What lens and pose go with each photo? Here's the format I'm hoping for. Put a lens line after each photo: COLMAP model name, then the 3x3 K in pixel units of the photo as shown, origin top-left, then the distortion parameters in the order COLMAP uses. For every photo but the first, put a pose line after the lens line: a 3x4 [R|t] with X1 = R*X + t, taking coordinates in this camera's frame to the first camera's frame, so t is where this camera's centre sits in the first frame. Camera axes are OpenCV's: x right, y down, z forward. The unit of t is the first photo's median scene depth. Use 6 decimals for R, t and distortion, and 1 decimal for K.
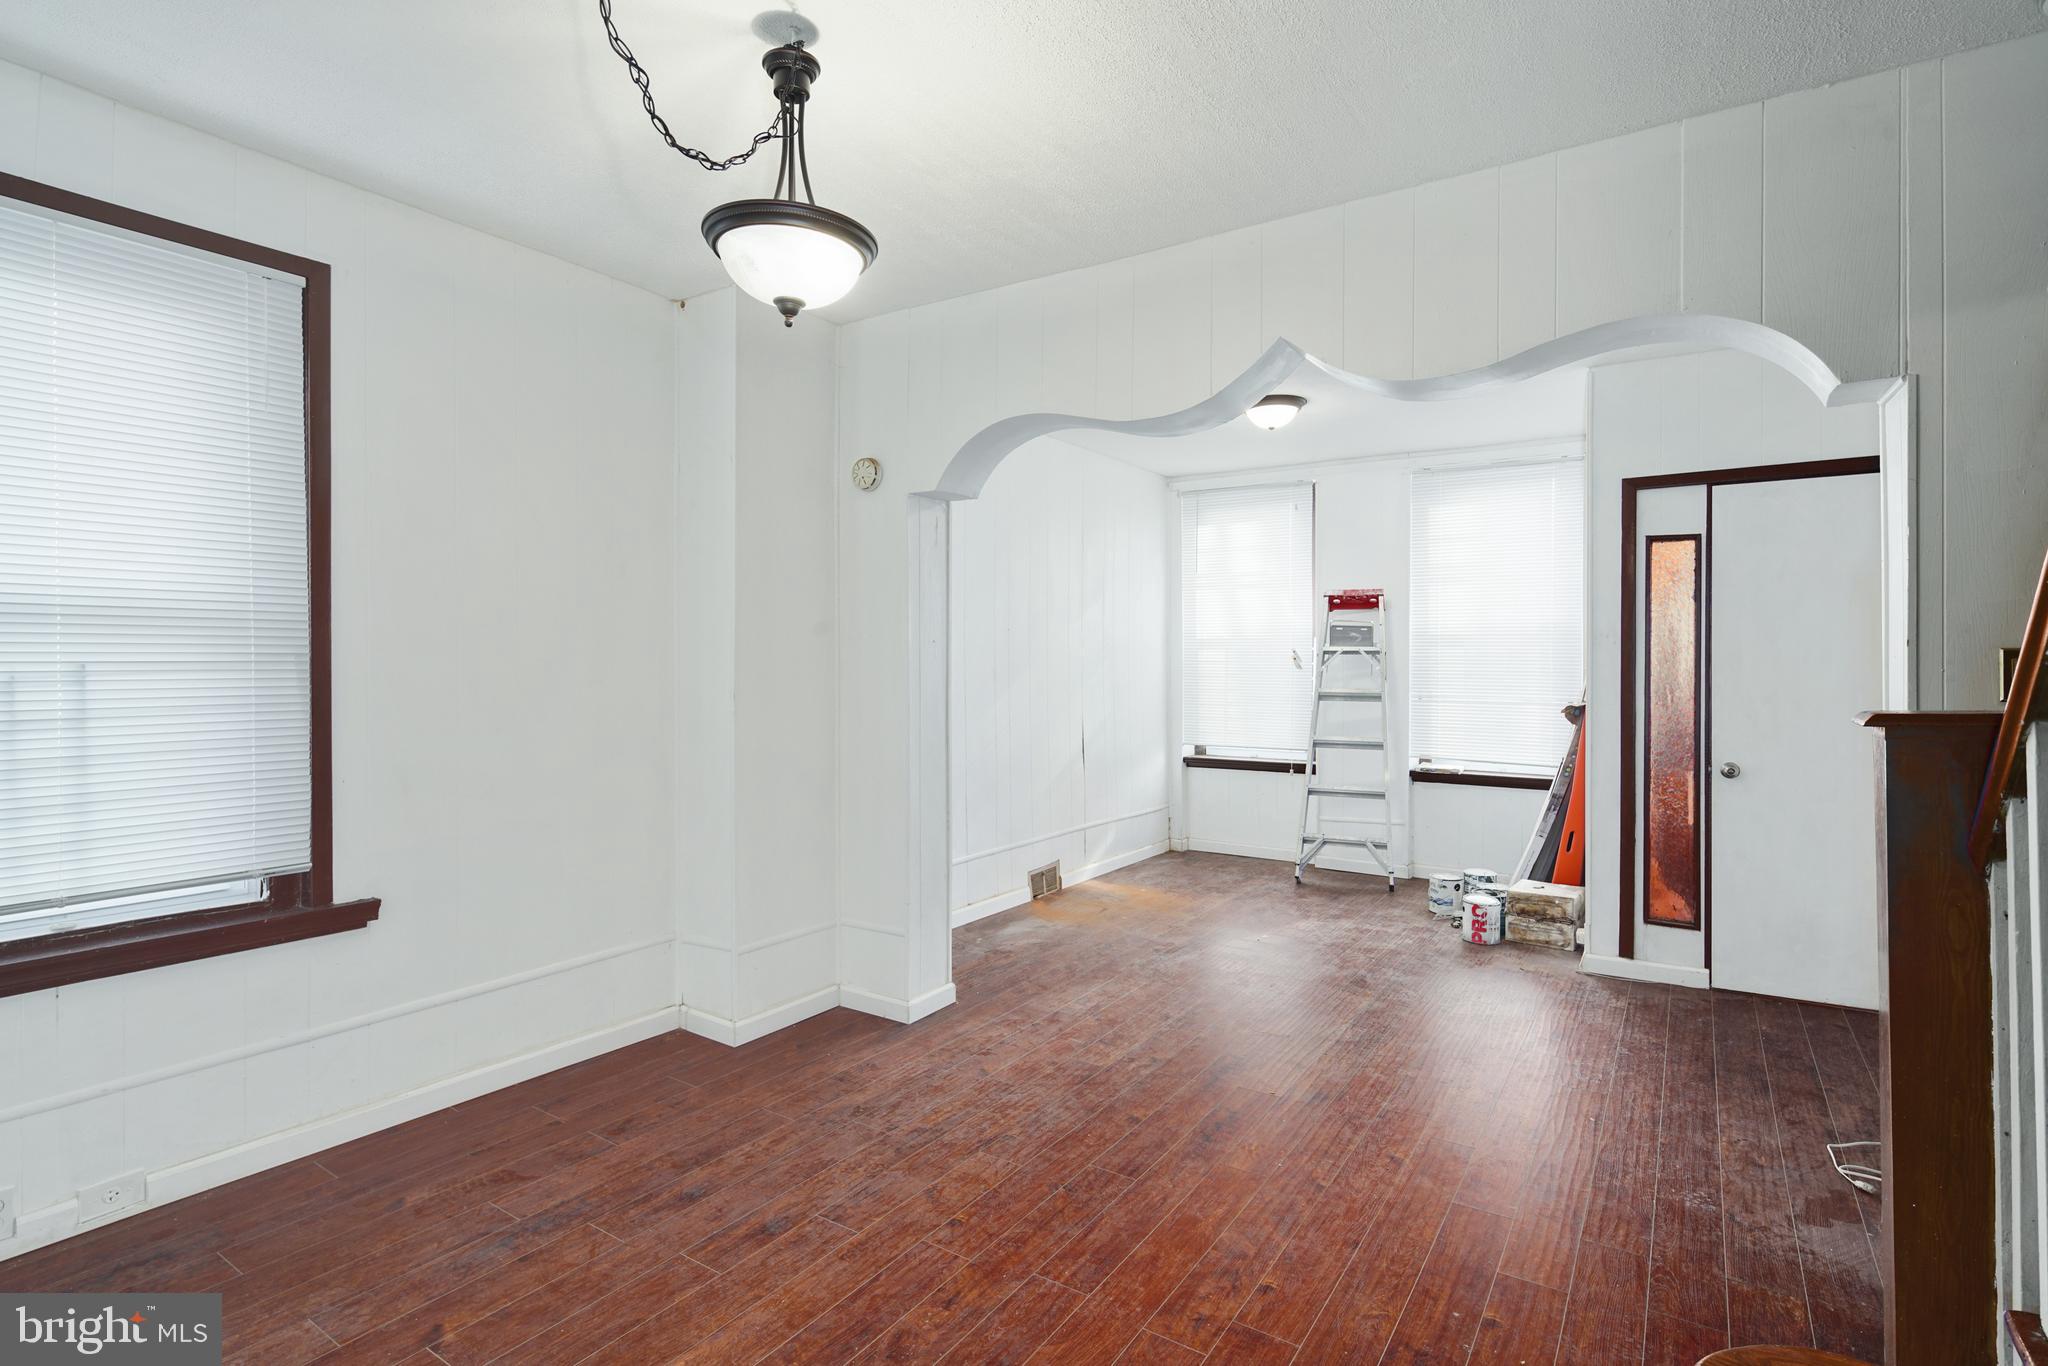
lens RADIAL K [[998.4, 0, 1020.5], [0, 998.4, 669.2], [0, 0, 1]] dist [0.001171, -0.000940]
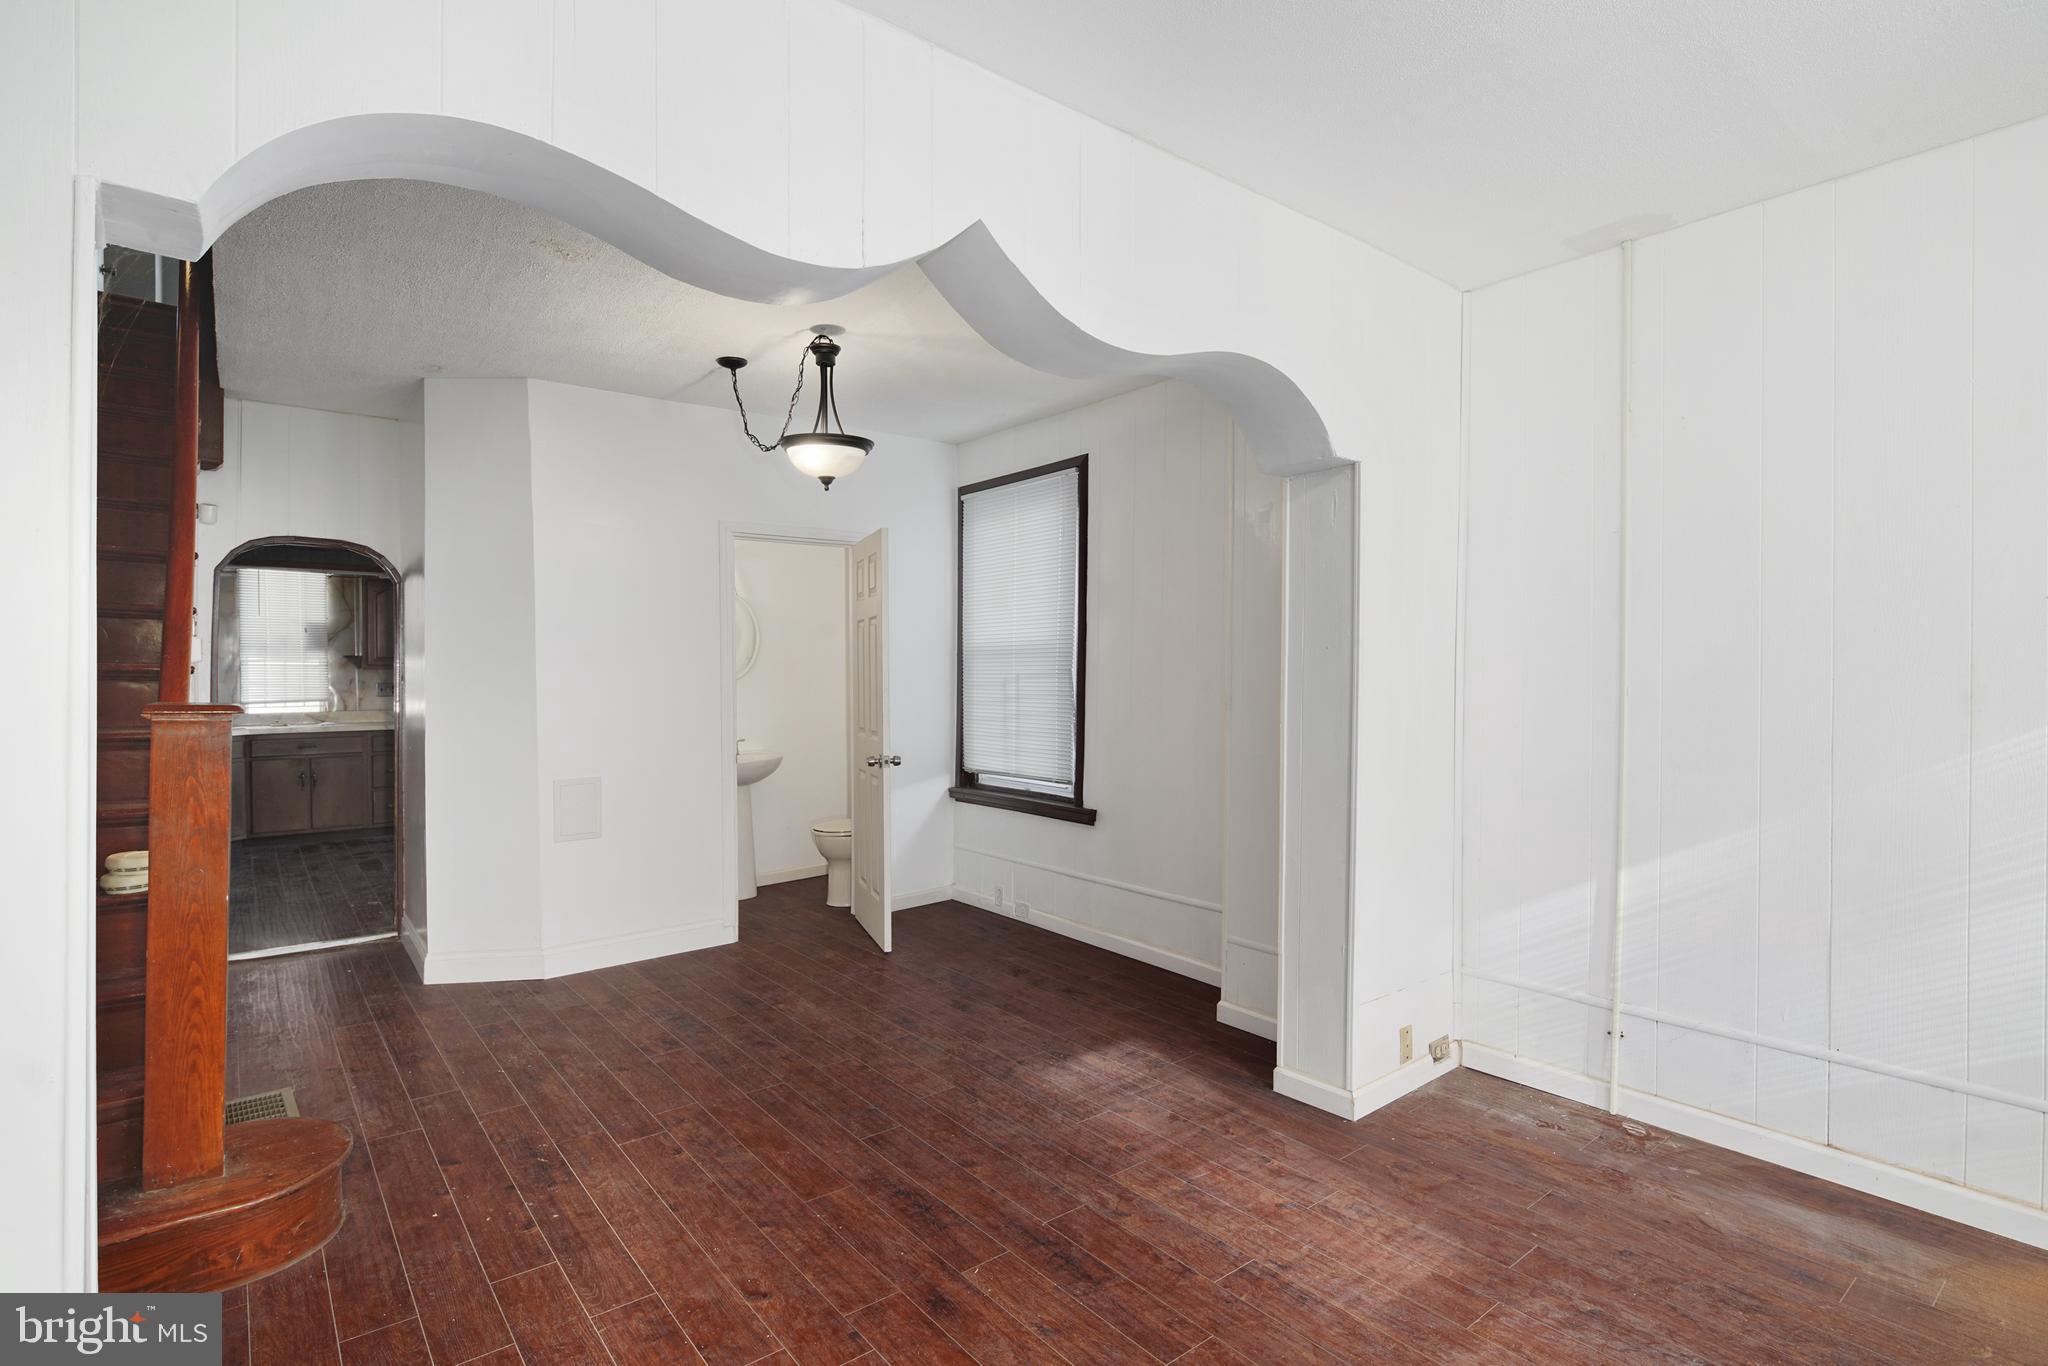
lens RADIAL K [[991.3, 0, 1014.8], [0, 991.3, 681.9], [0, 0, 1]] dist [0.002835, -0.001353]
pose [[-0.300281, 0.008861, -0.953810, 0.973740], [-0.007756, 0.999901, 0.011731, -0.011545], [0.953819, 0.010920, -0.300183, 1.302411]]
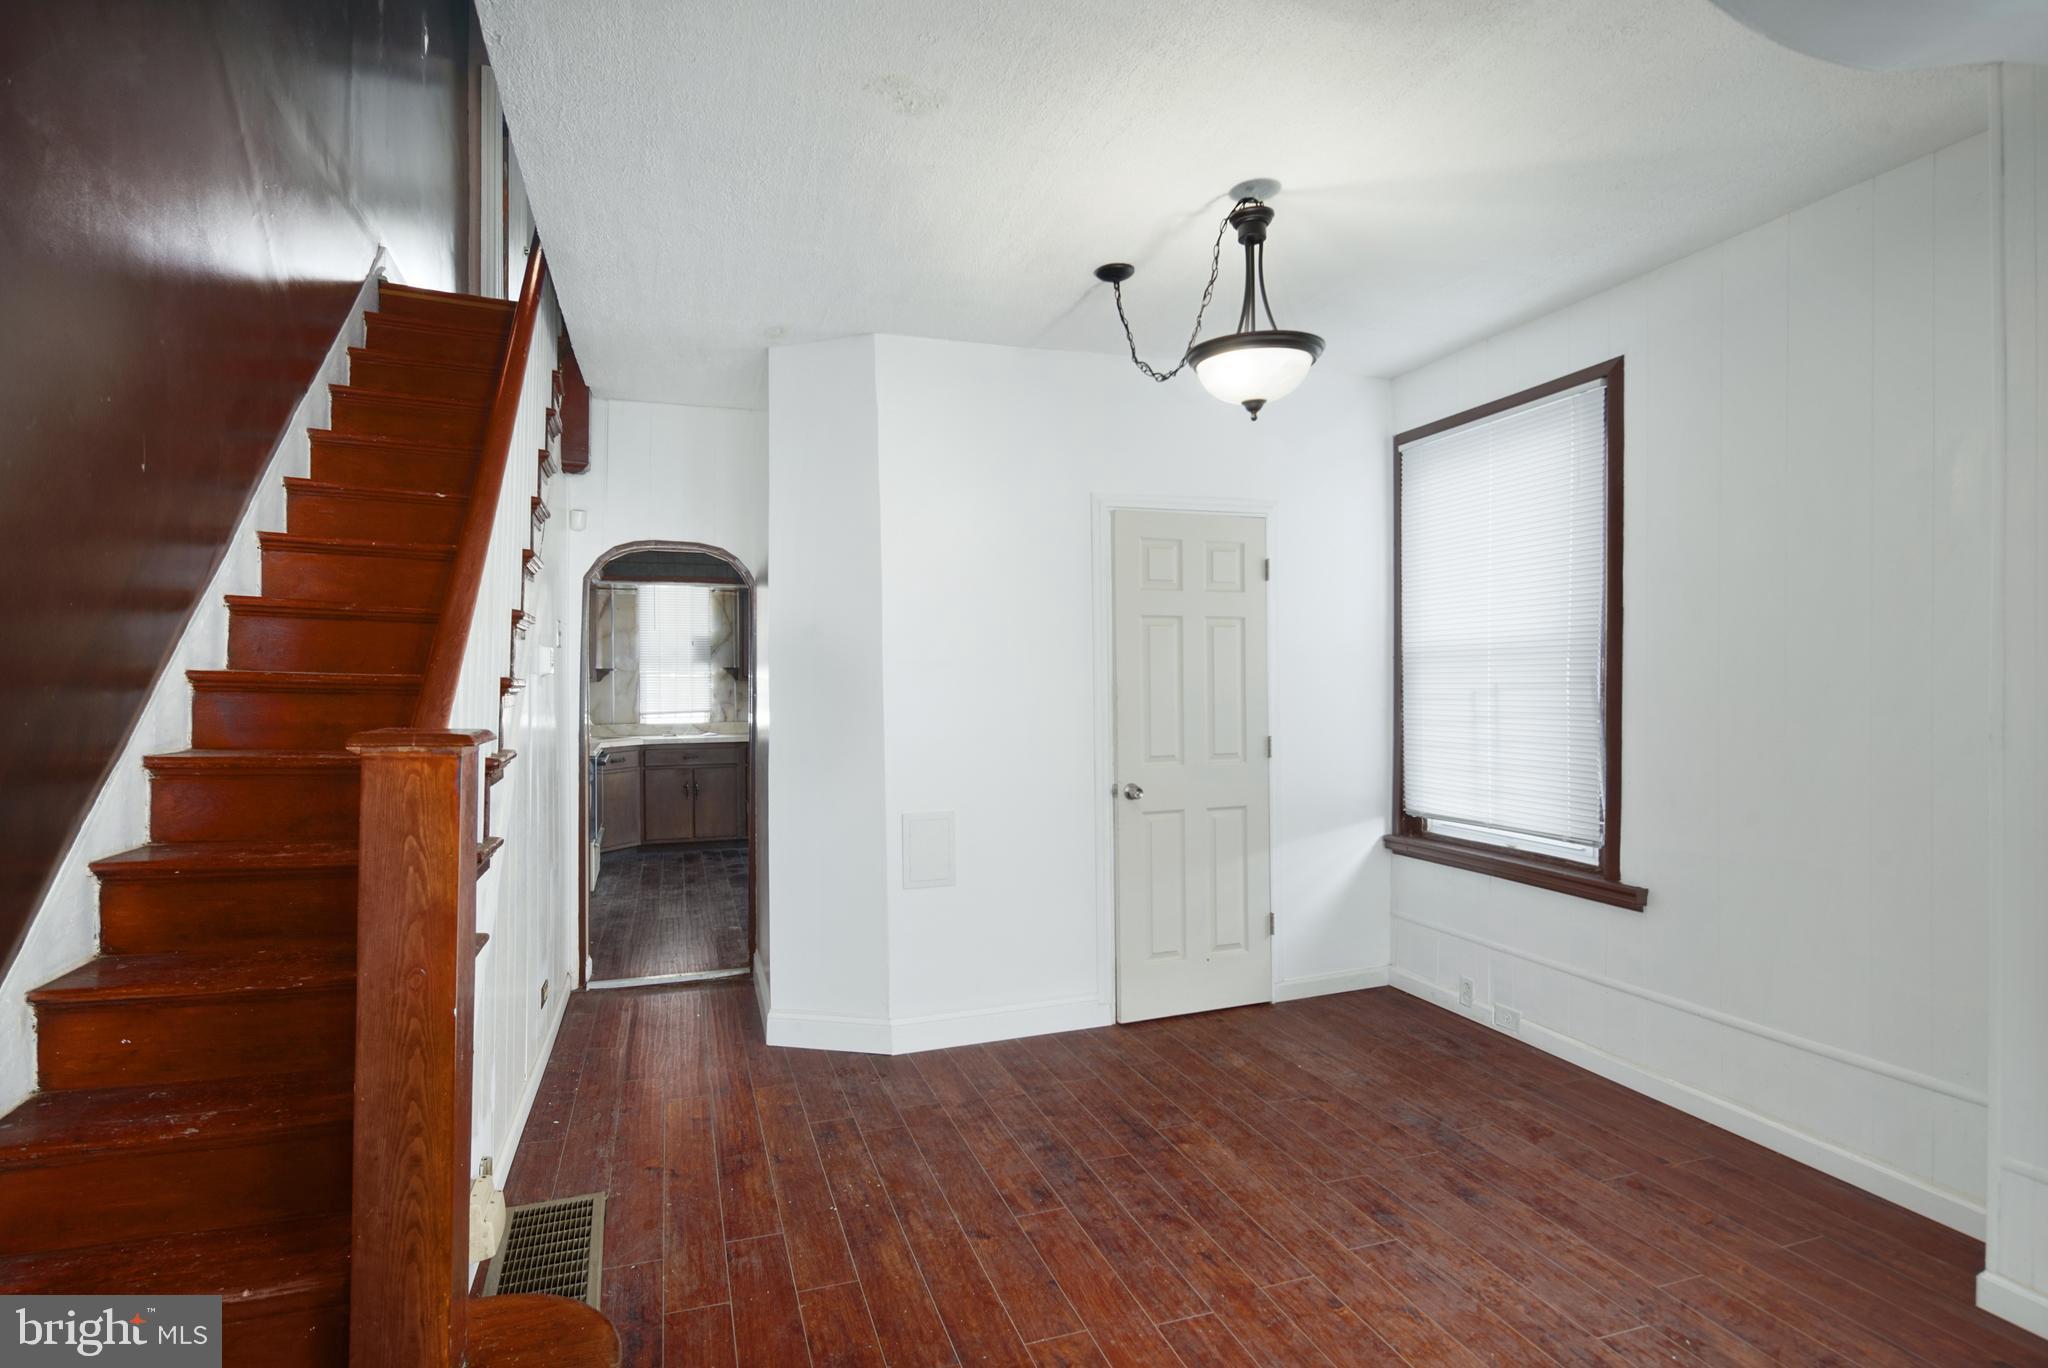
lens RADIAL K [[1003.9, 0, 994.6], [0, 1003.9, 675.7], [0, 0, 1]] dist [0.002415, -0.000207]
pose [[-0.615633, -0.003045, -0.788027, 0.678406], [-0.002135, 0.999995, -0.002197, -0.010562], [0.788030, 0.000330, -0.615636, 1.057342]]
